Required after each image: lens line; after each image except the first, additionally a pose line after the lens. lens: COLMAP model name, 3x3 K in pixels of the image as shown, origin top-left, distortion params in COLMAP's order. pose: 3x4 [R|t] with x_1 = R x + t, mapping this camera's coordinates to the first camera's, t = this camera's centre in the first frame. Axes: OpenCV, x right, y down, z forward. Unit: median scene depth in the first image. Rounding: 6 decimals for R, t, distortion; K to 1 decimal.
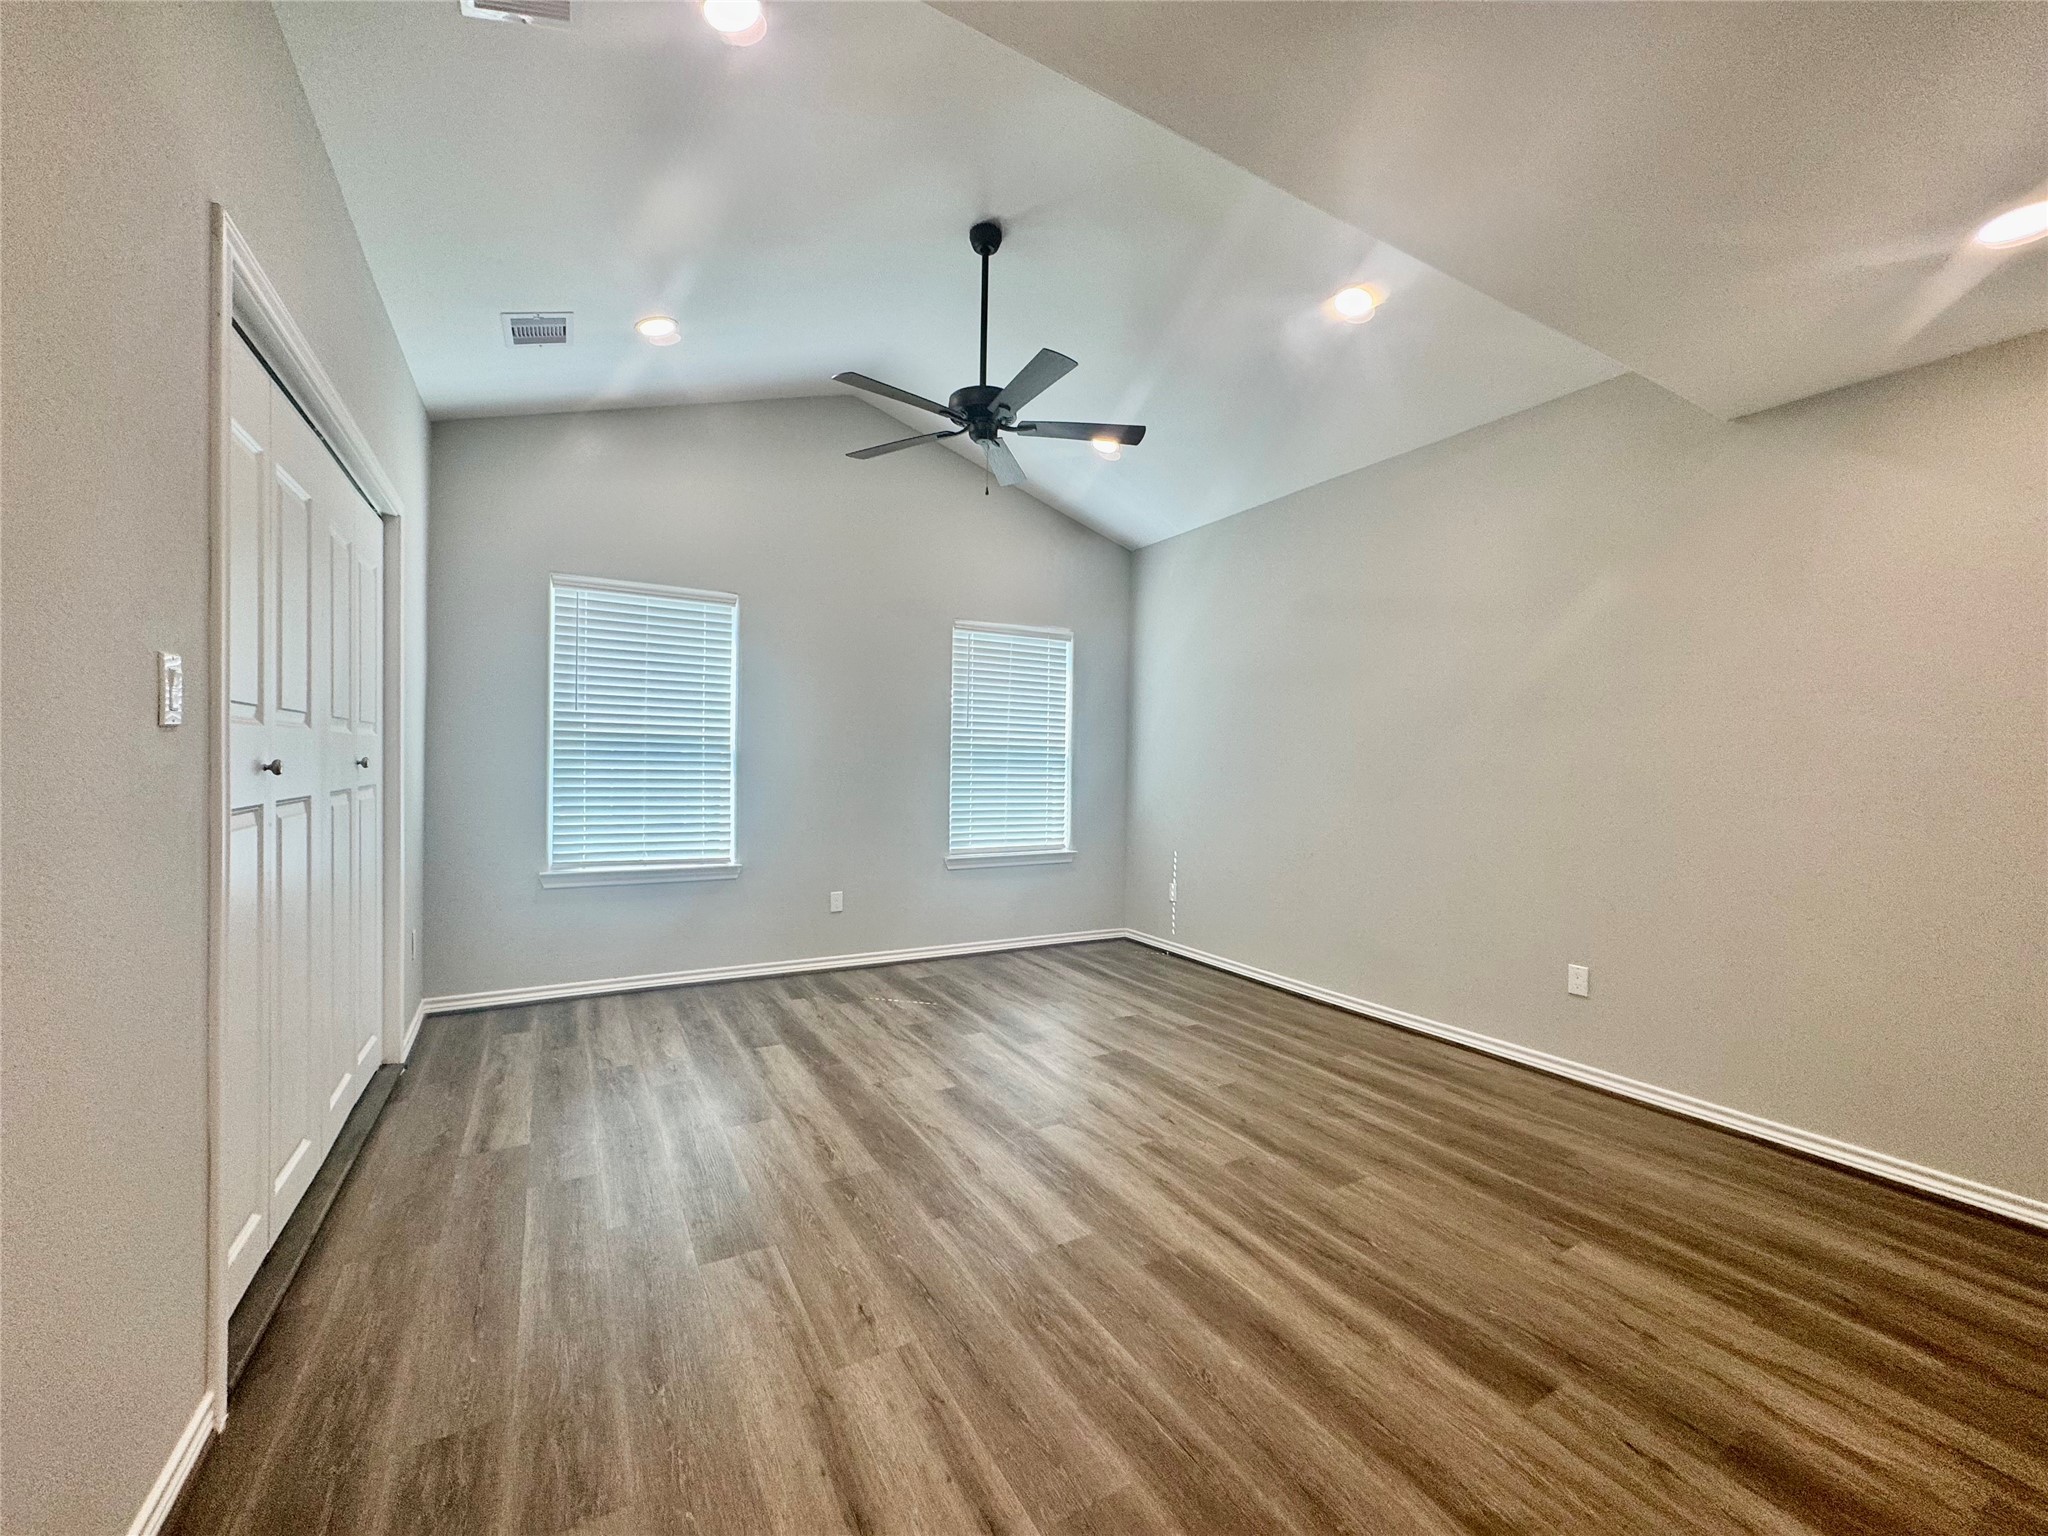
lens RADIAL K [[817.8, 0, 1021.8], [0, 817.8, 769.1], [0, 0, 1]] dist [-0.000339, 0.000143]
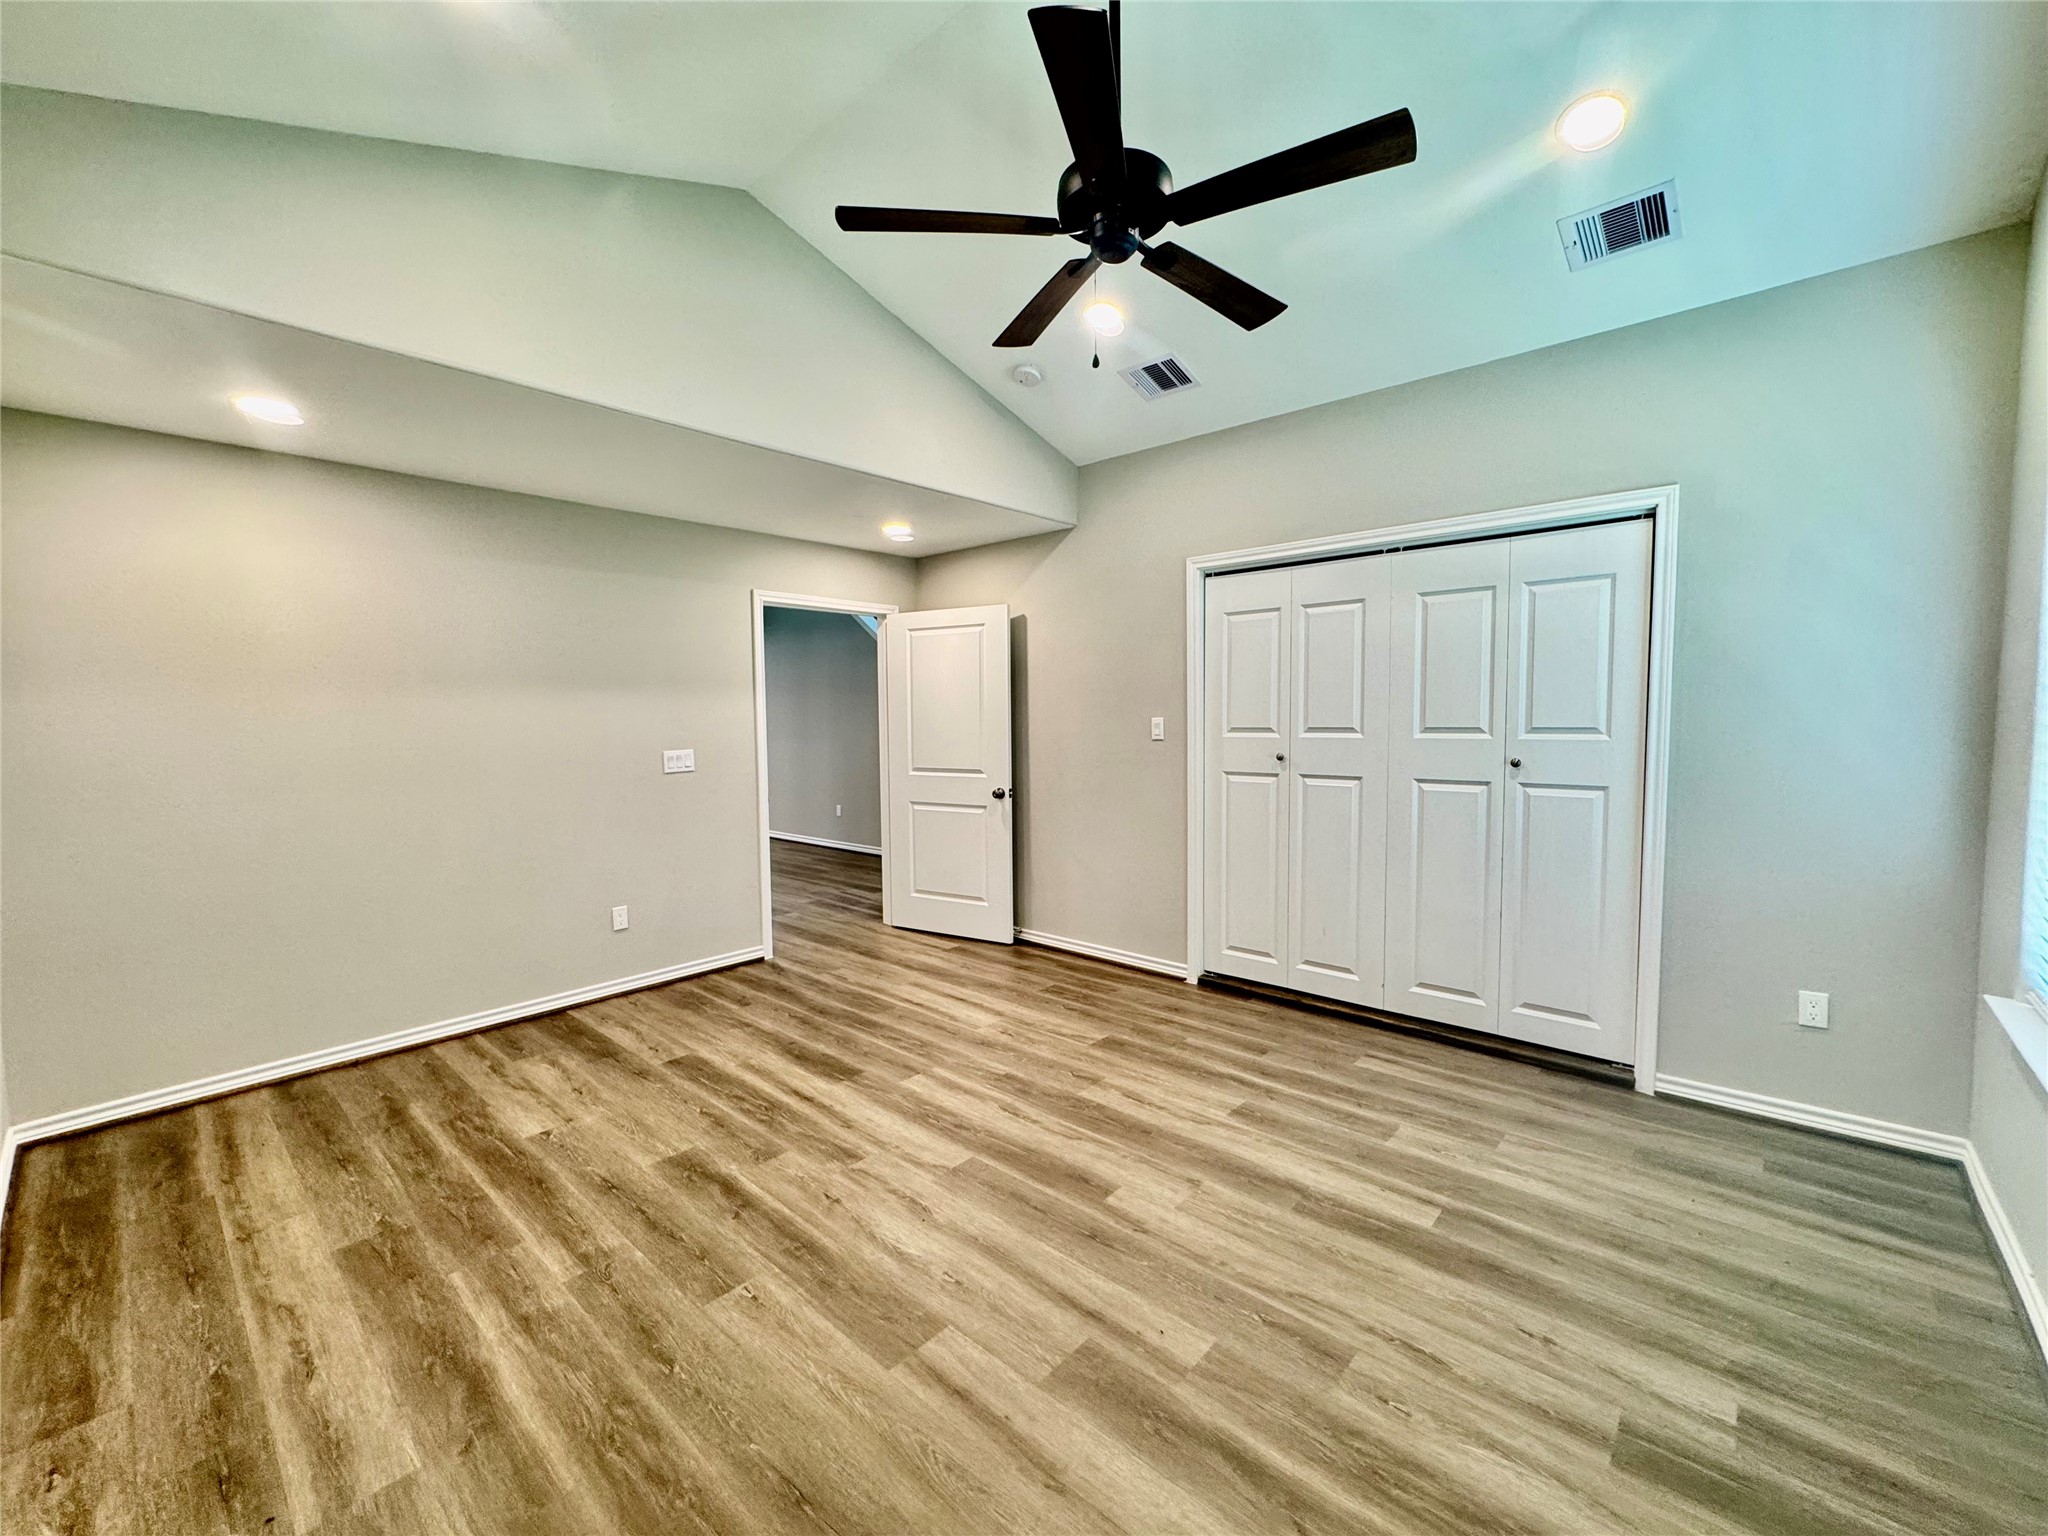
lens RADIAL K [[817.8, 0, 1021.8], [0, 817.8, 769.1], [0, 0, 1]] dist [-0.000339, 0.000143]
pose [[-0.949768, 0.018870, -0.312386, 0.273696], [-0.003818, 0.997408, 0.071858, -0.086607], [0.312932, 0.069441, -0.947234, 2.030272]]
